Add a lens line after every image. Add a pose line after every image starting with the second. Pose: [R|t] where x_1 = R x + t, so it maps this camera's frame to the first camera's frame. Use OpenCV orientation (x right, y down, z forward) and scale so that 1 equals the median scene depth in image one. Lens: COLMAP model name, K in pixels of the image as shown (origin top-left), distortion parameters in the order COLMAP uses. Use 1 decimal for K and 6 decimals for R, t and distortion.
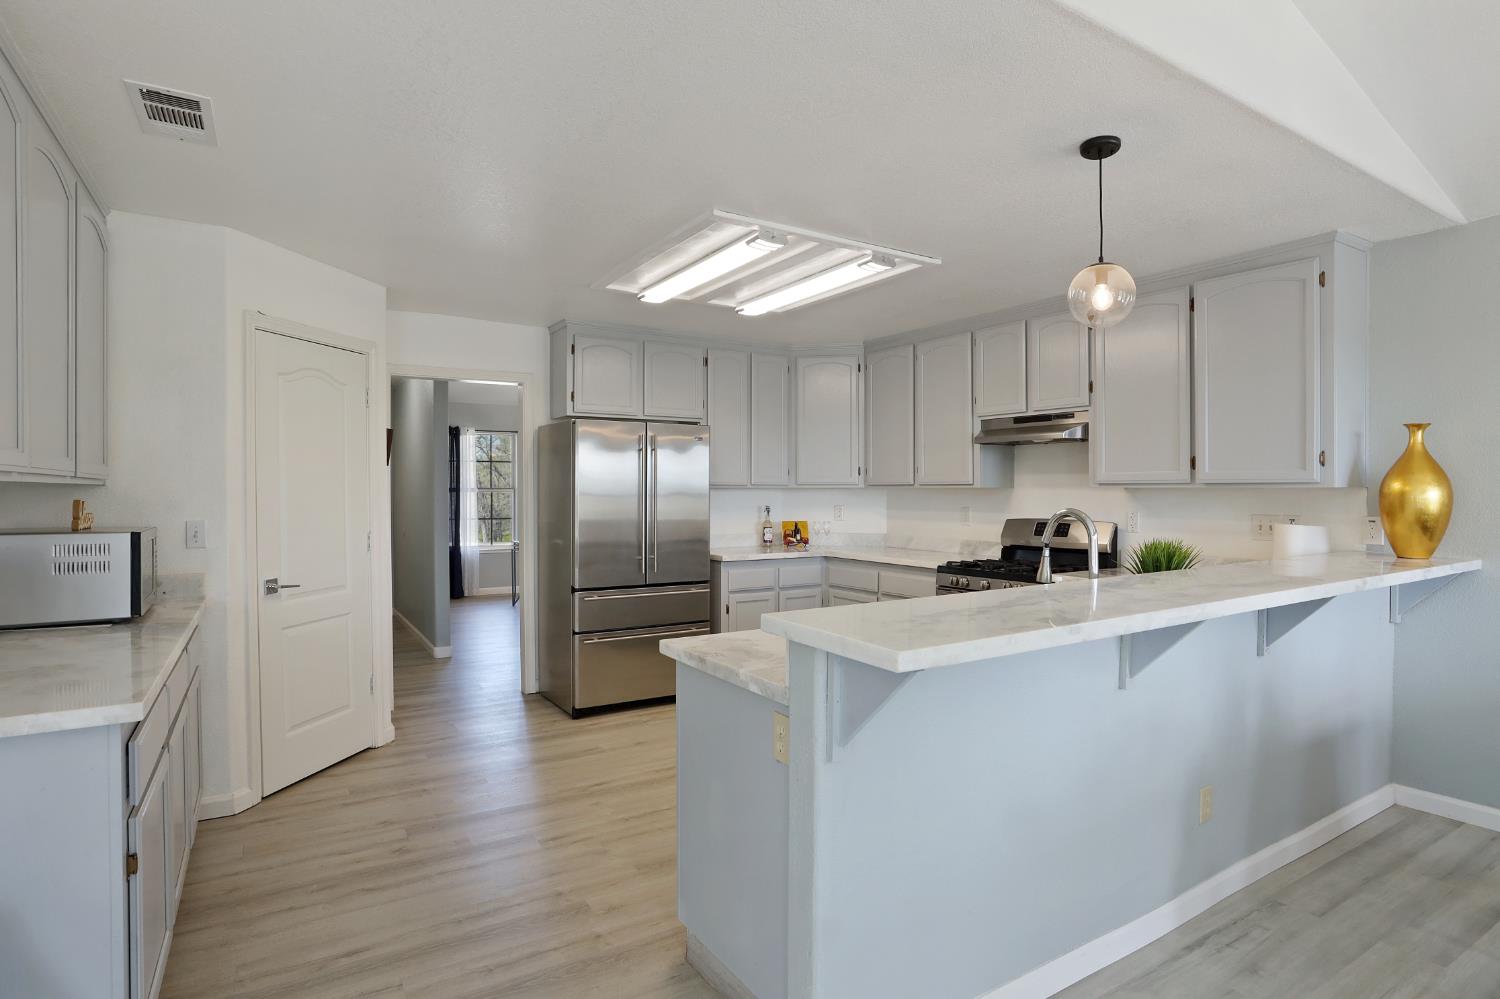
lens RADIAL K [[791.8, 0, 750.0], [0, 791.8, 499.5], [0, 0, 1]] dist [-0.041183, 0.001090]
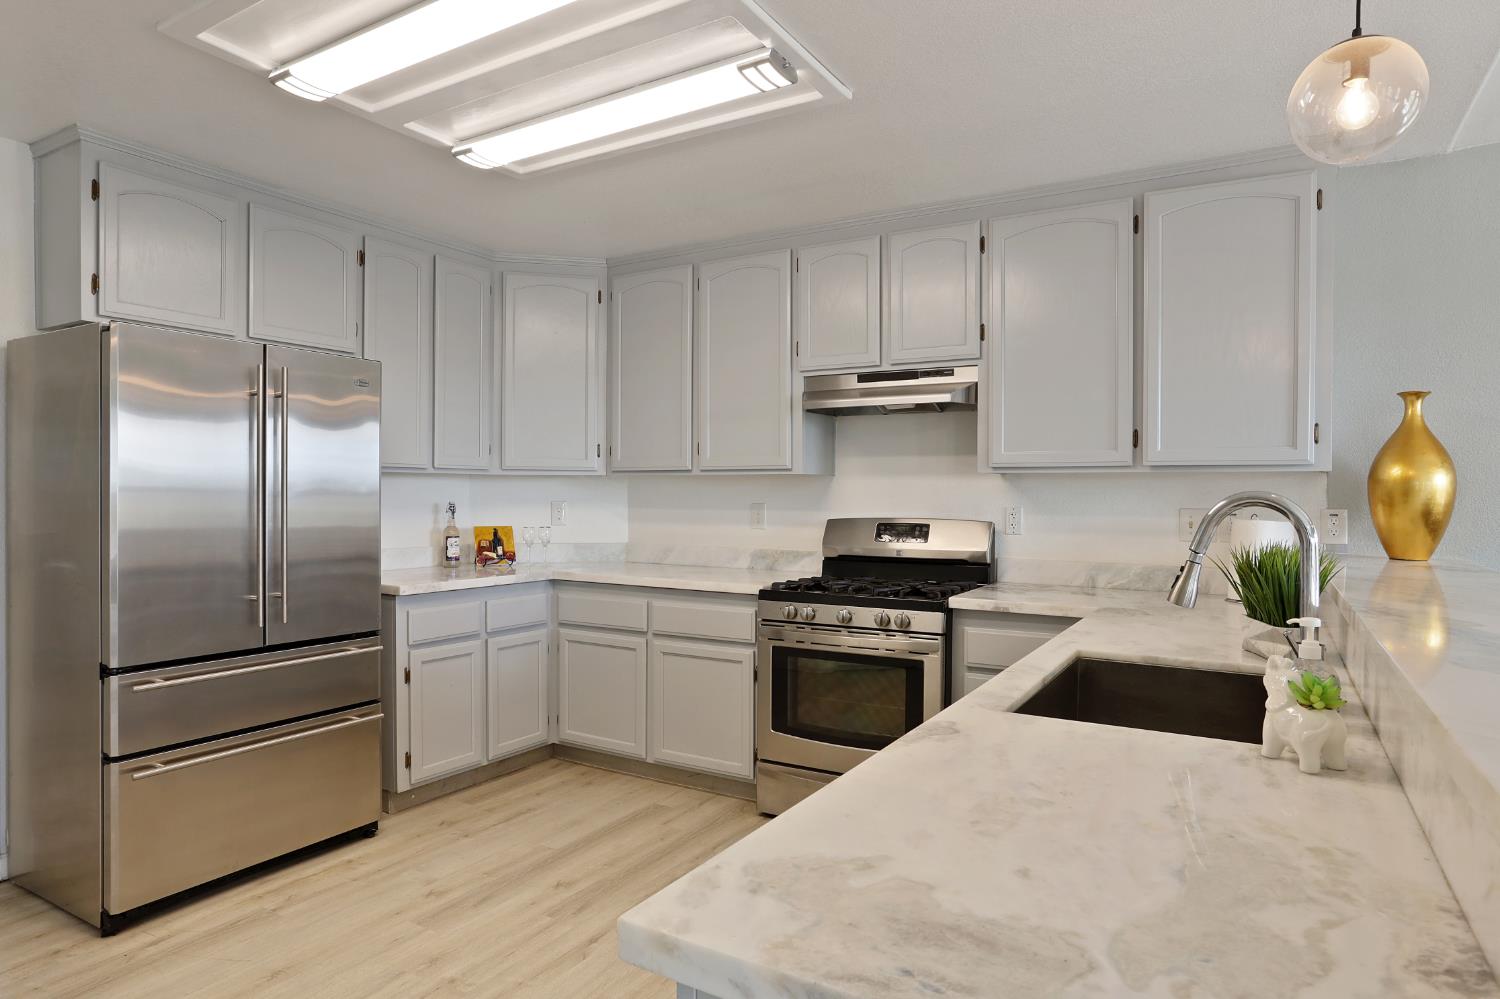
lens RADIAL K [[884.4, 0, 742.2], [0, 884.4, 504.9], [0, 0, 1]] dist [-0.065341, 0.049057]
pose [[0.894723, -0.003027, 0.446612, -0.104239], [0.001808, 0.999993, 0.003154, 0.009681], [-0.446618, -0.002015, 0.894722, 0.327475]]
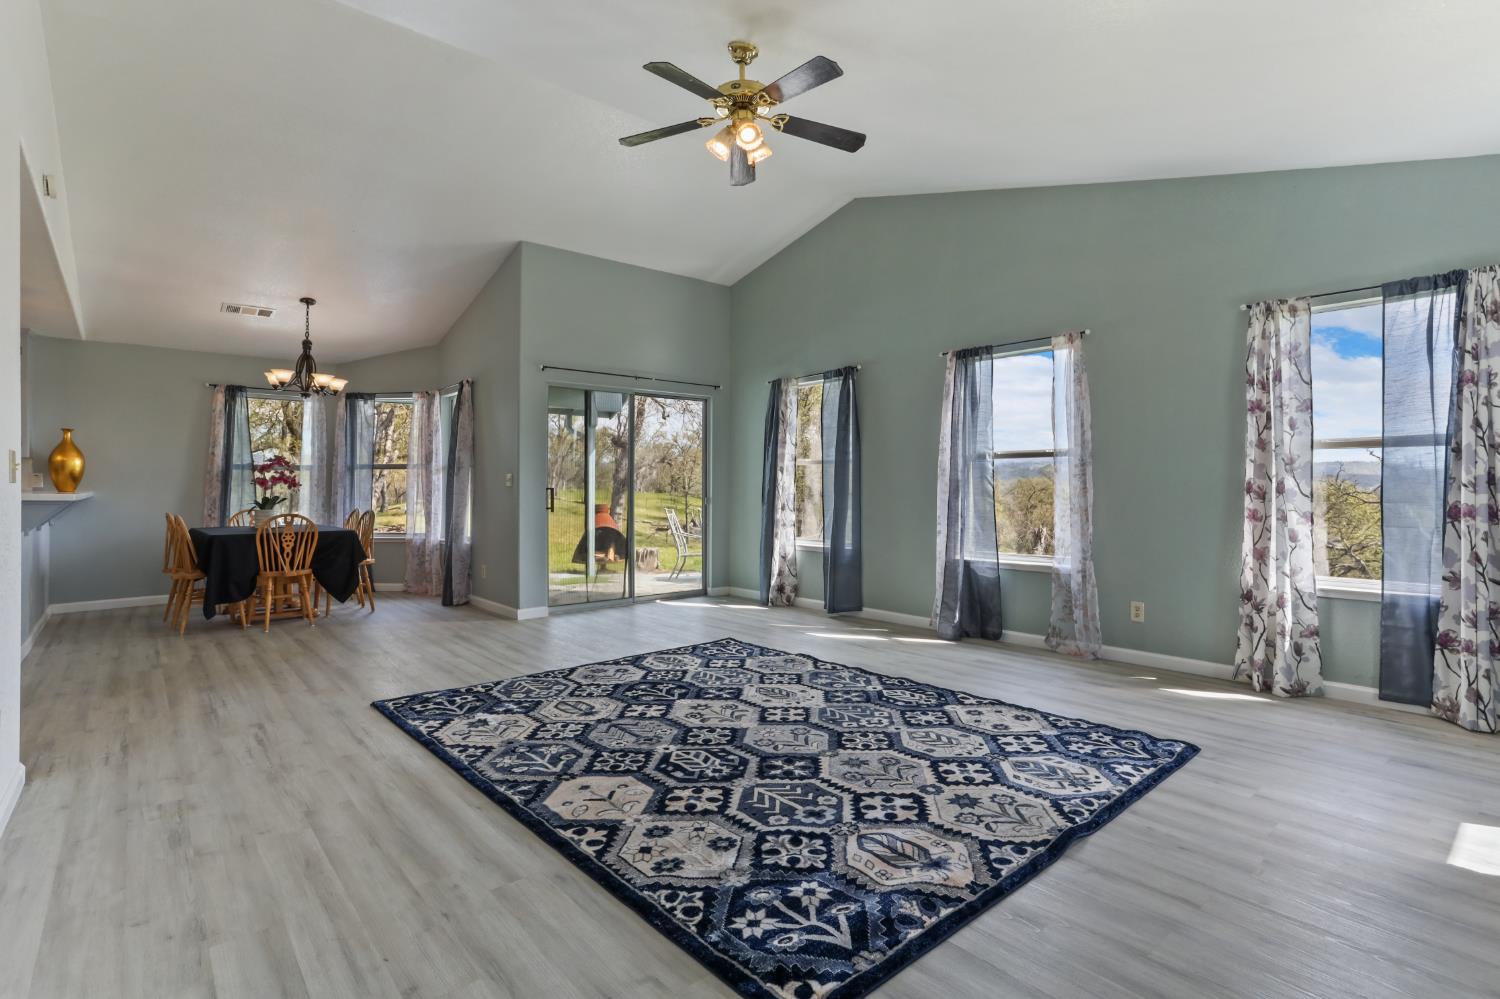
lens RADIAL K [[726.7, 0, 741.4], [0, 726.7, 486.2], [0, 0, 1]] dist [-0.036908, 0.026145]
pose [[-0.140352, -0.000267, 0.990102, -0.896937], [0.011888, 0.999927, 0.001955, 0.052648], [-0.990030, 0.012045, -0.140338, -0.377165]]
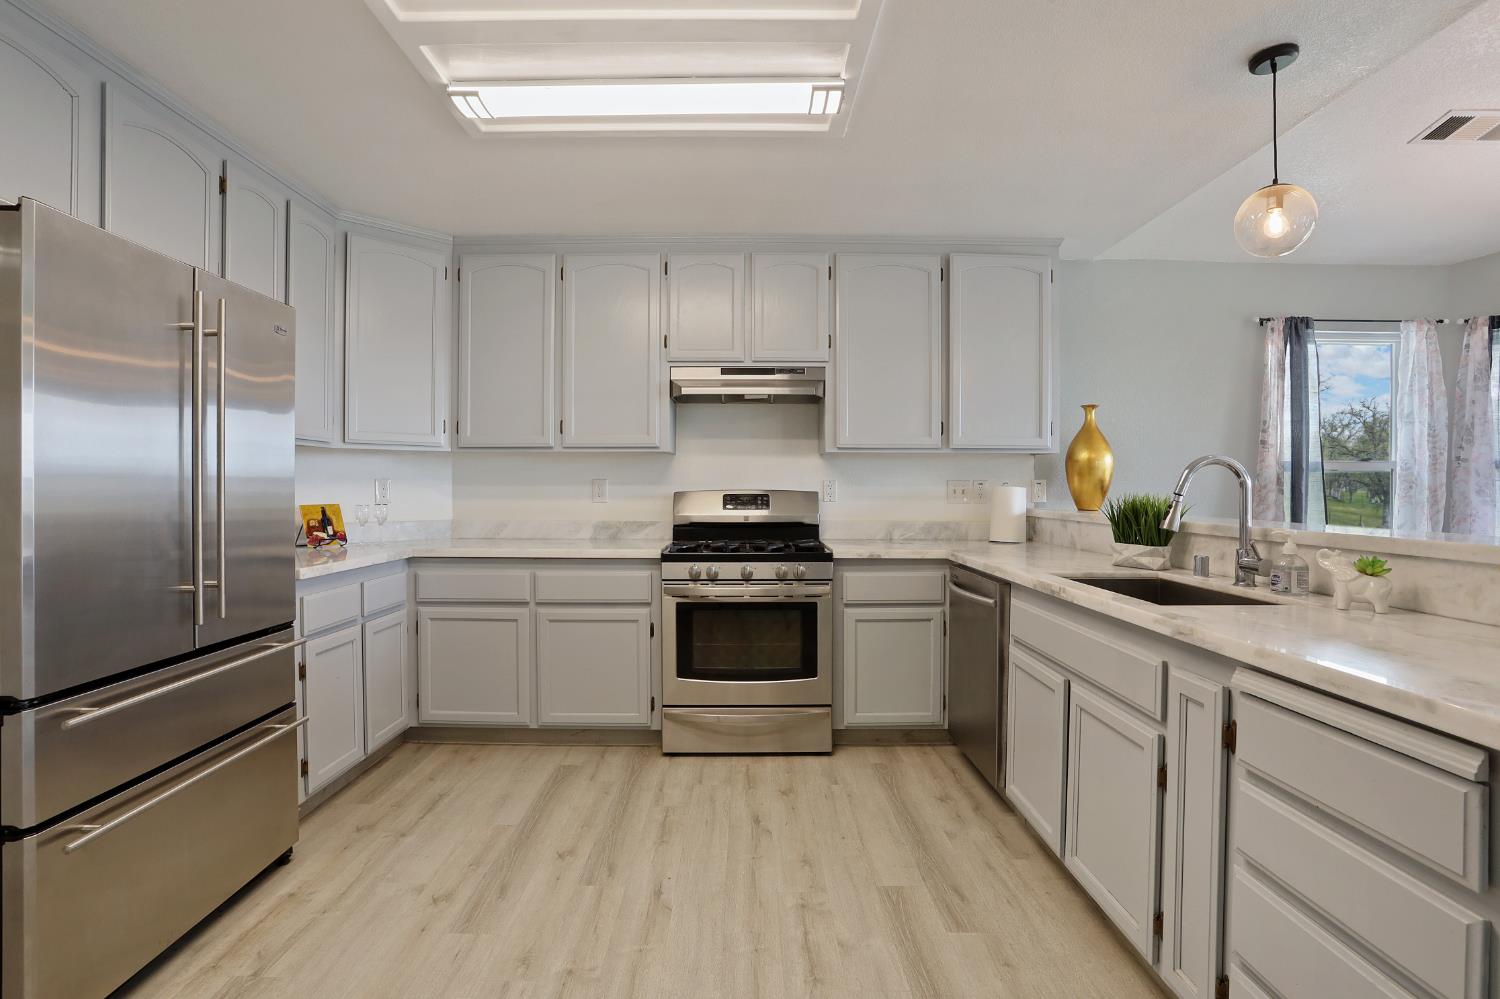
lens RADIAL K [[733.5, 0, 743.2], [0, 733.5, 490.2], [0, 0, 1]] dist [-0.068596, 0.026885]
pose [[0.532027, -0.005375, 0.846710, -0.293797], [0.009541, 0.999954, 0.000353, 0.024021], [-0.846674, 0.007890, 0.532054, 0.547644]]
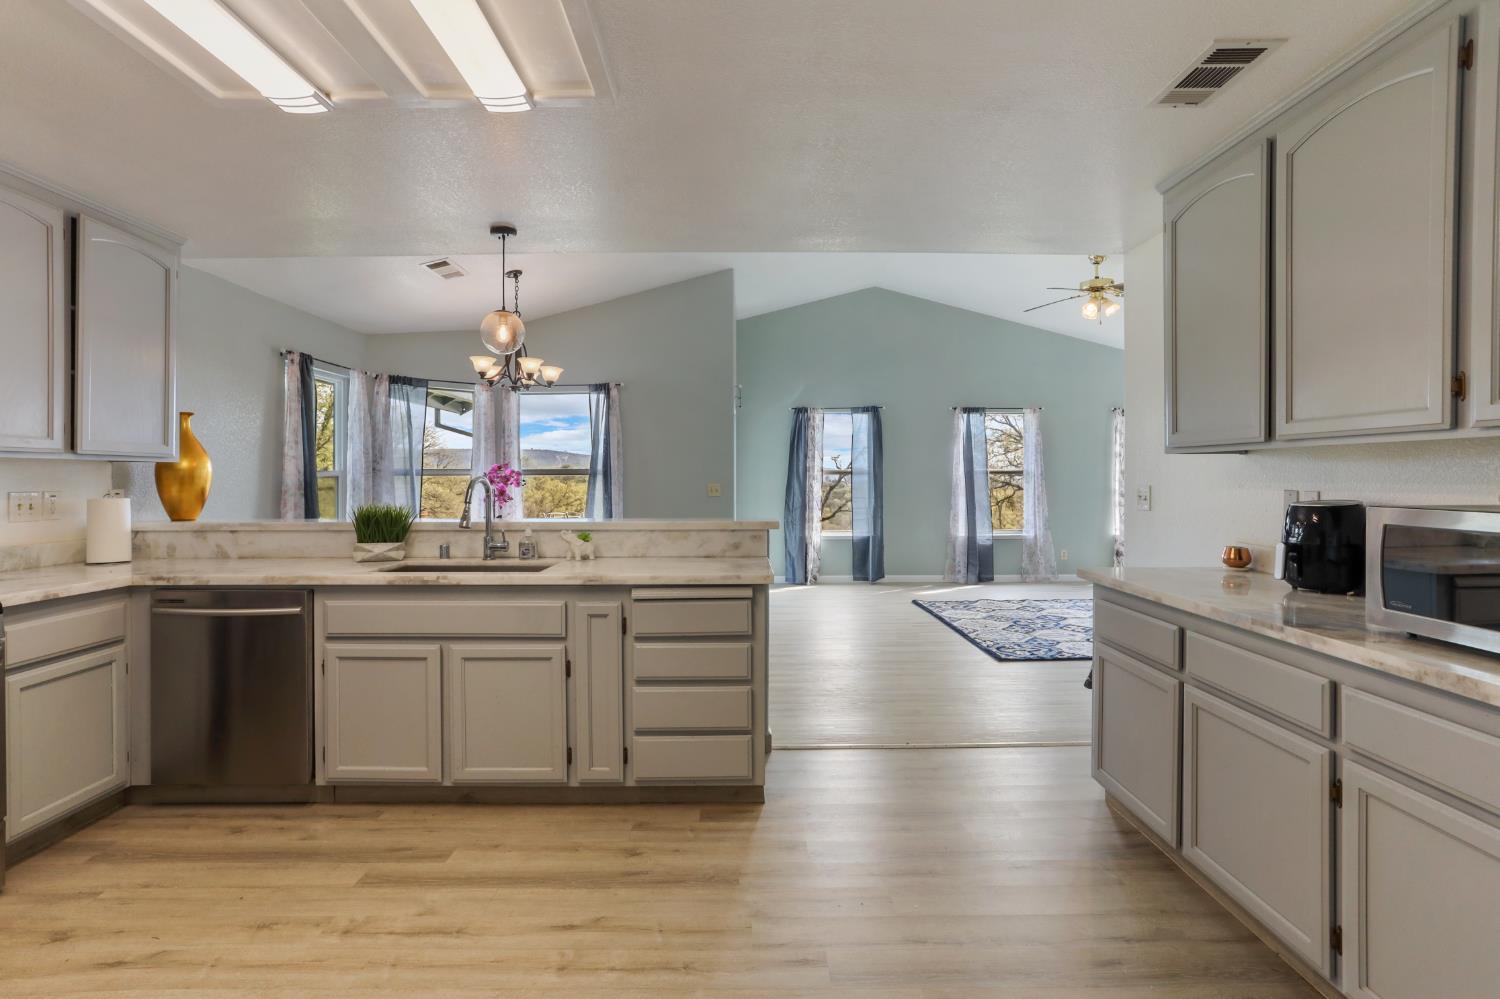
lens RADIAL K [[726.7, 0, 741.4], [0, 726.7, 486.2], [0, 0, 1]] dist [-0.036908, 0.026145]
pose [[-0.844751, -0.005064, 0.535135, -0.334966], [0.008244, 0.999713, 0.022474, 0.001919], [-0.535096, 0.023396, -0.844468, 0.965775]]
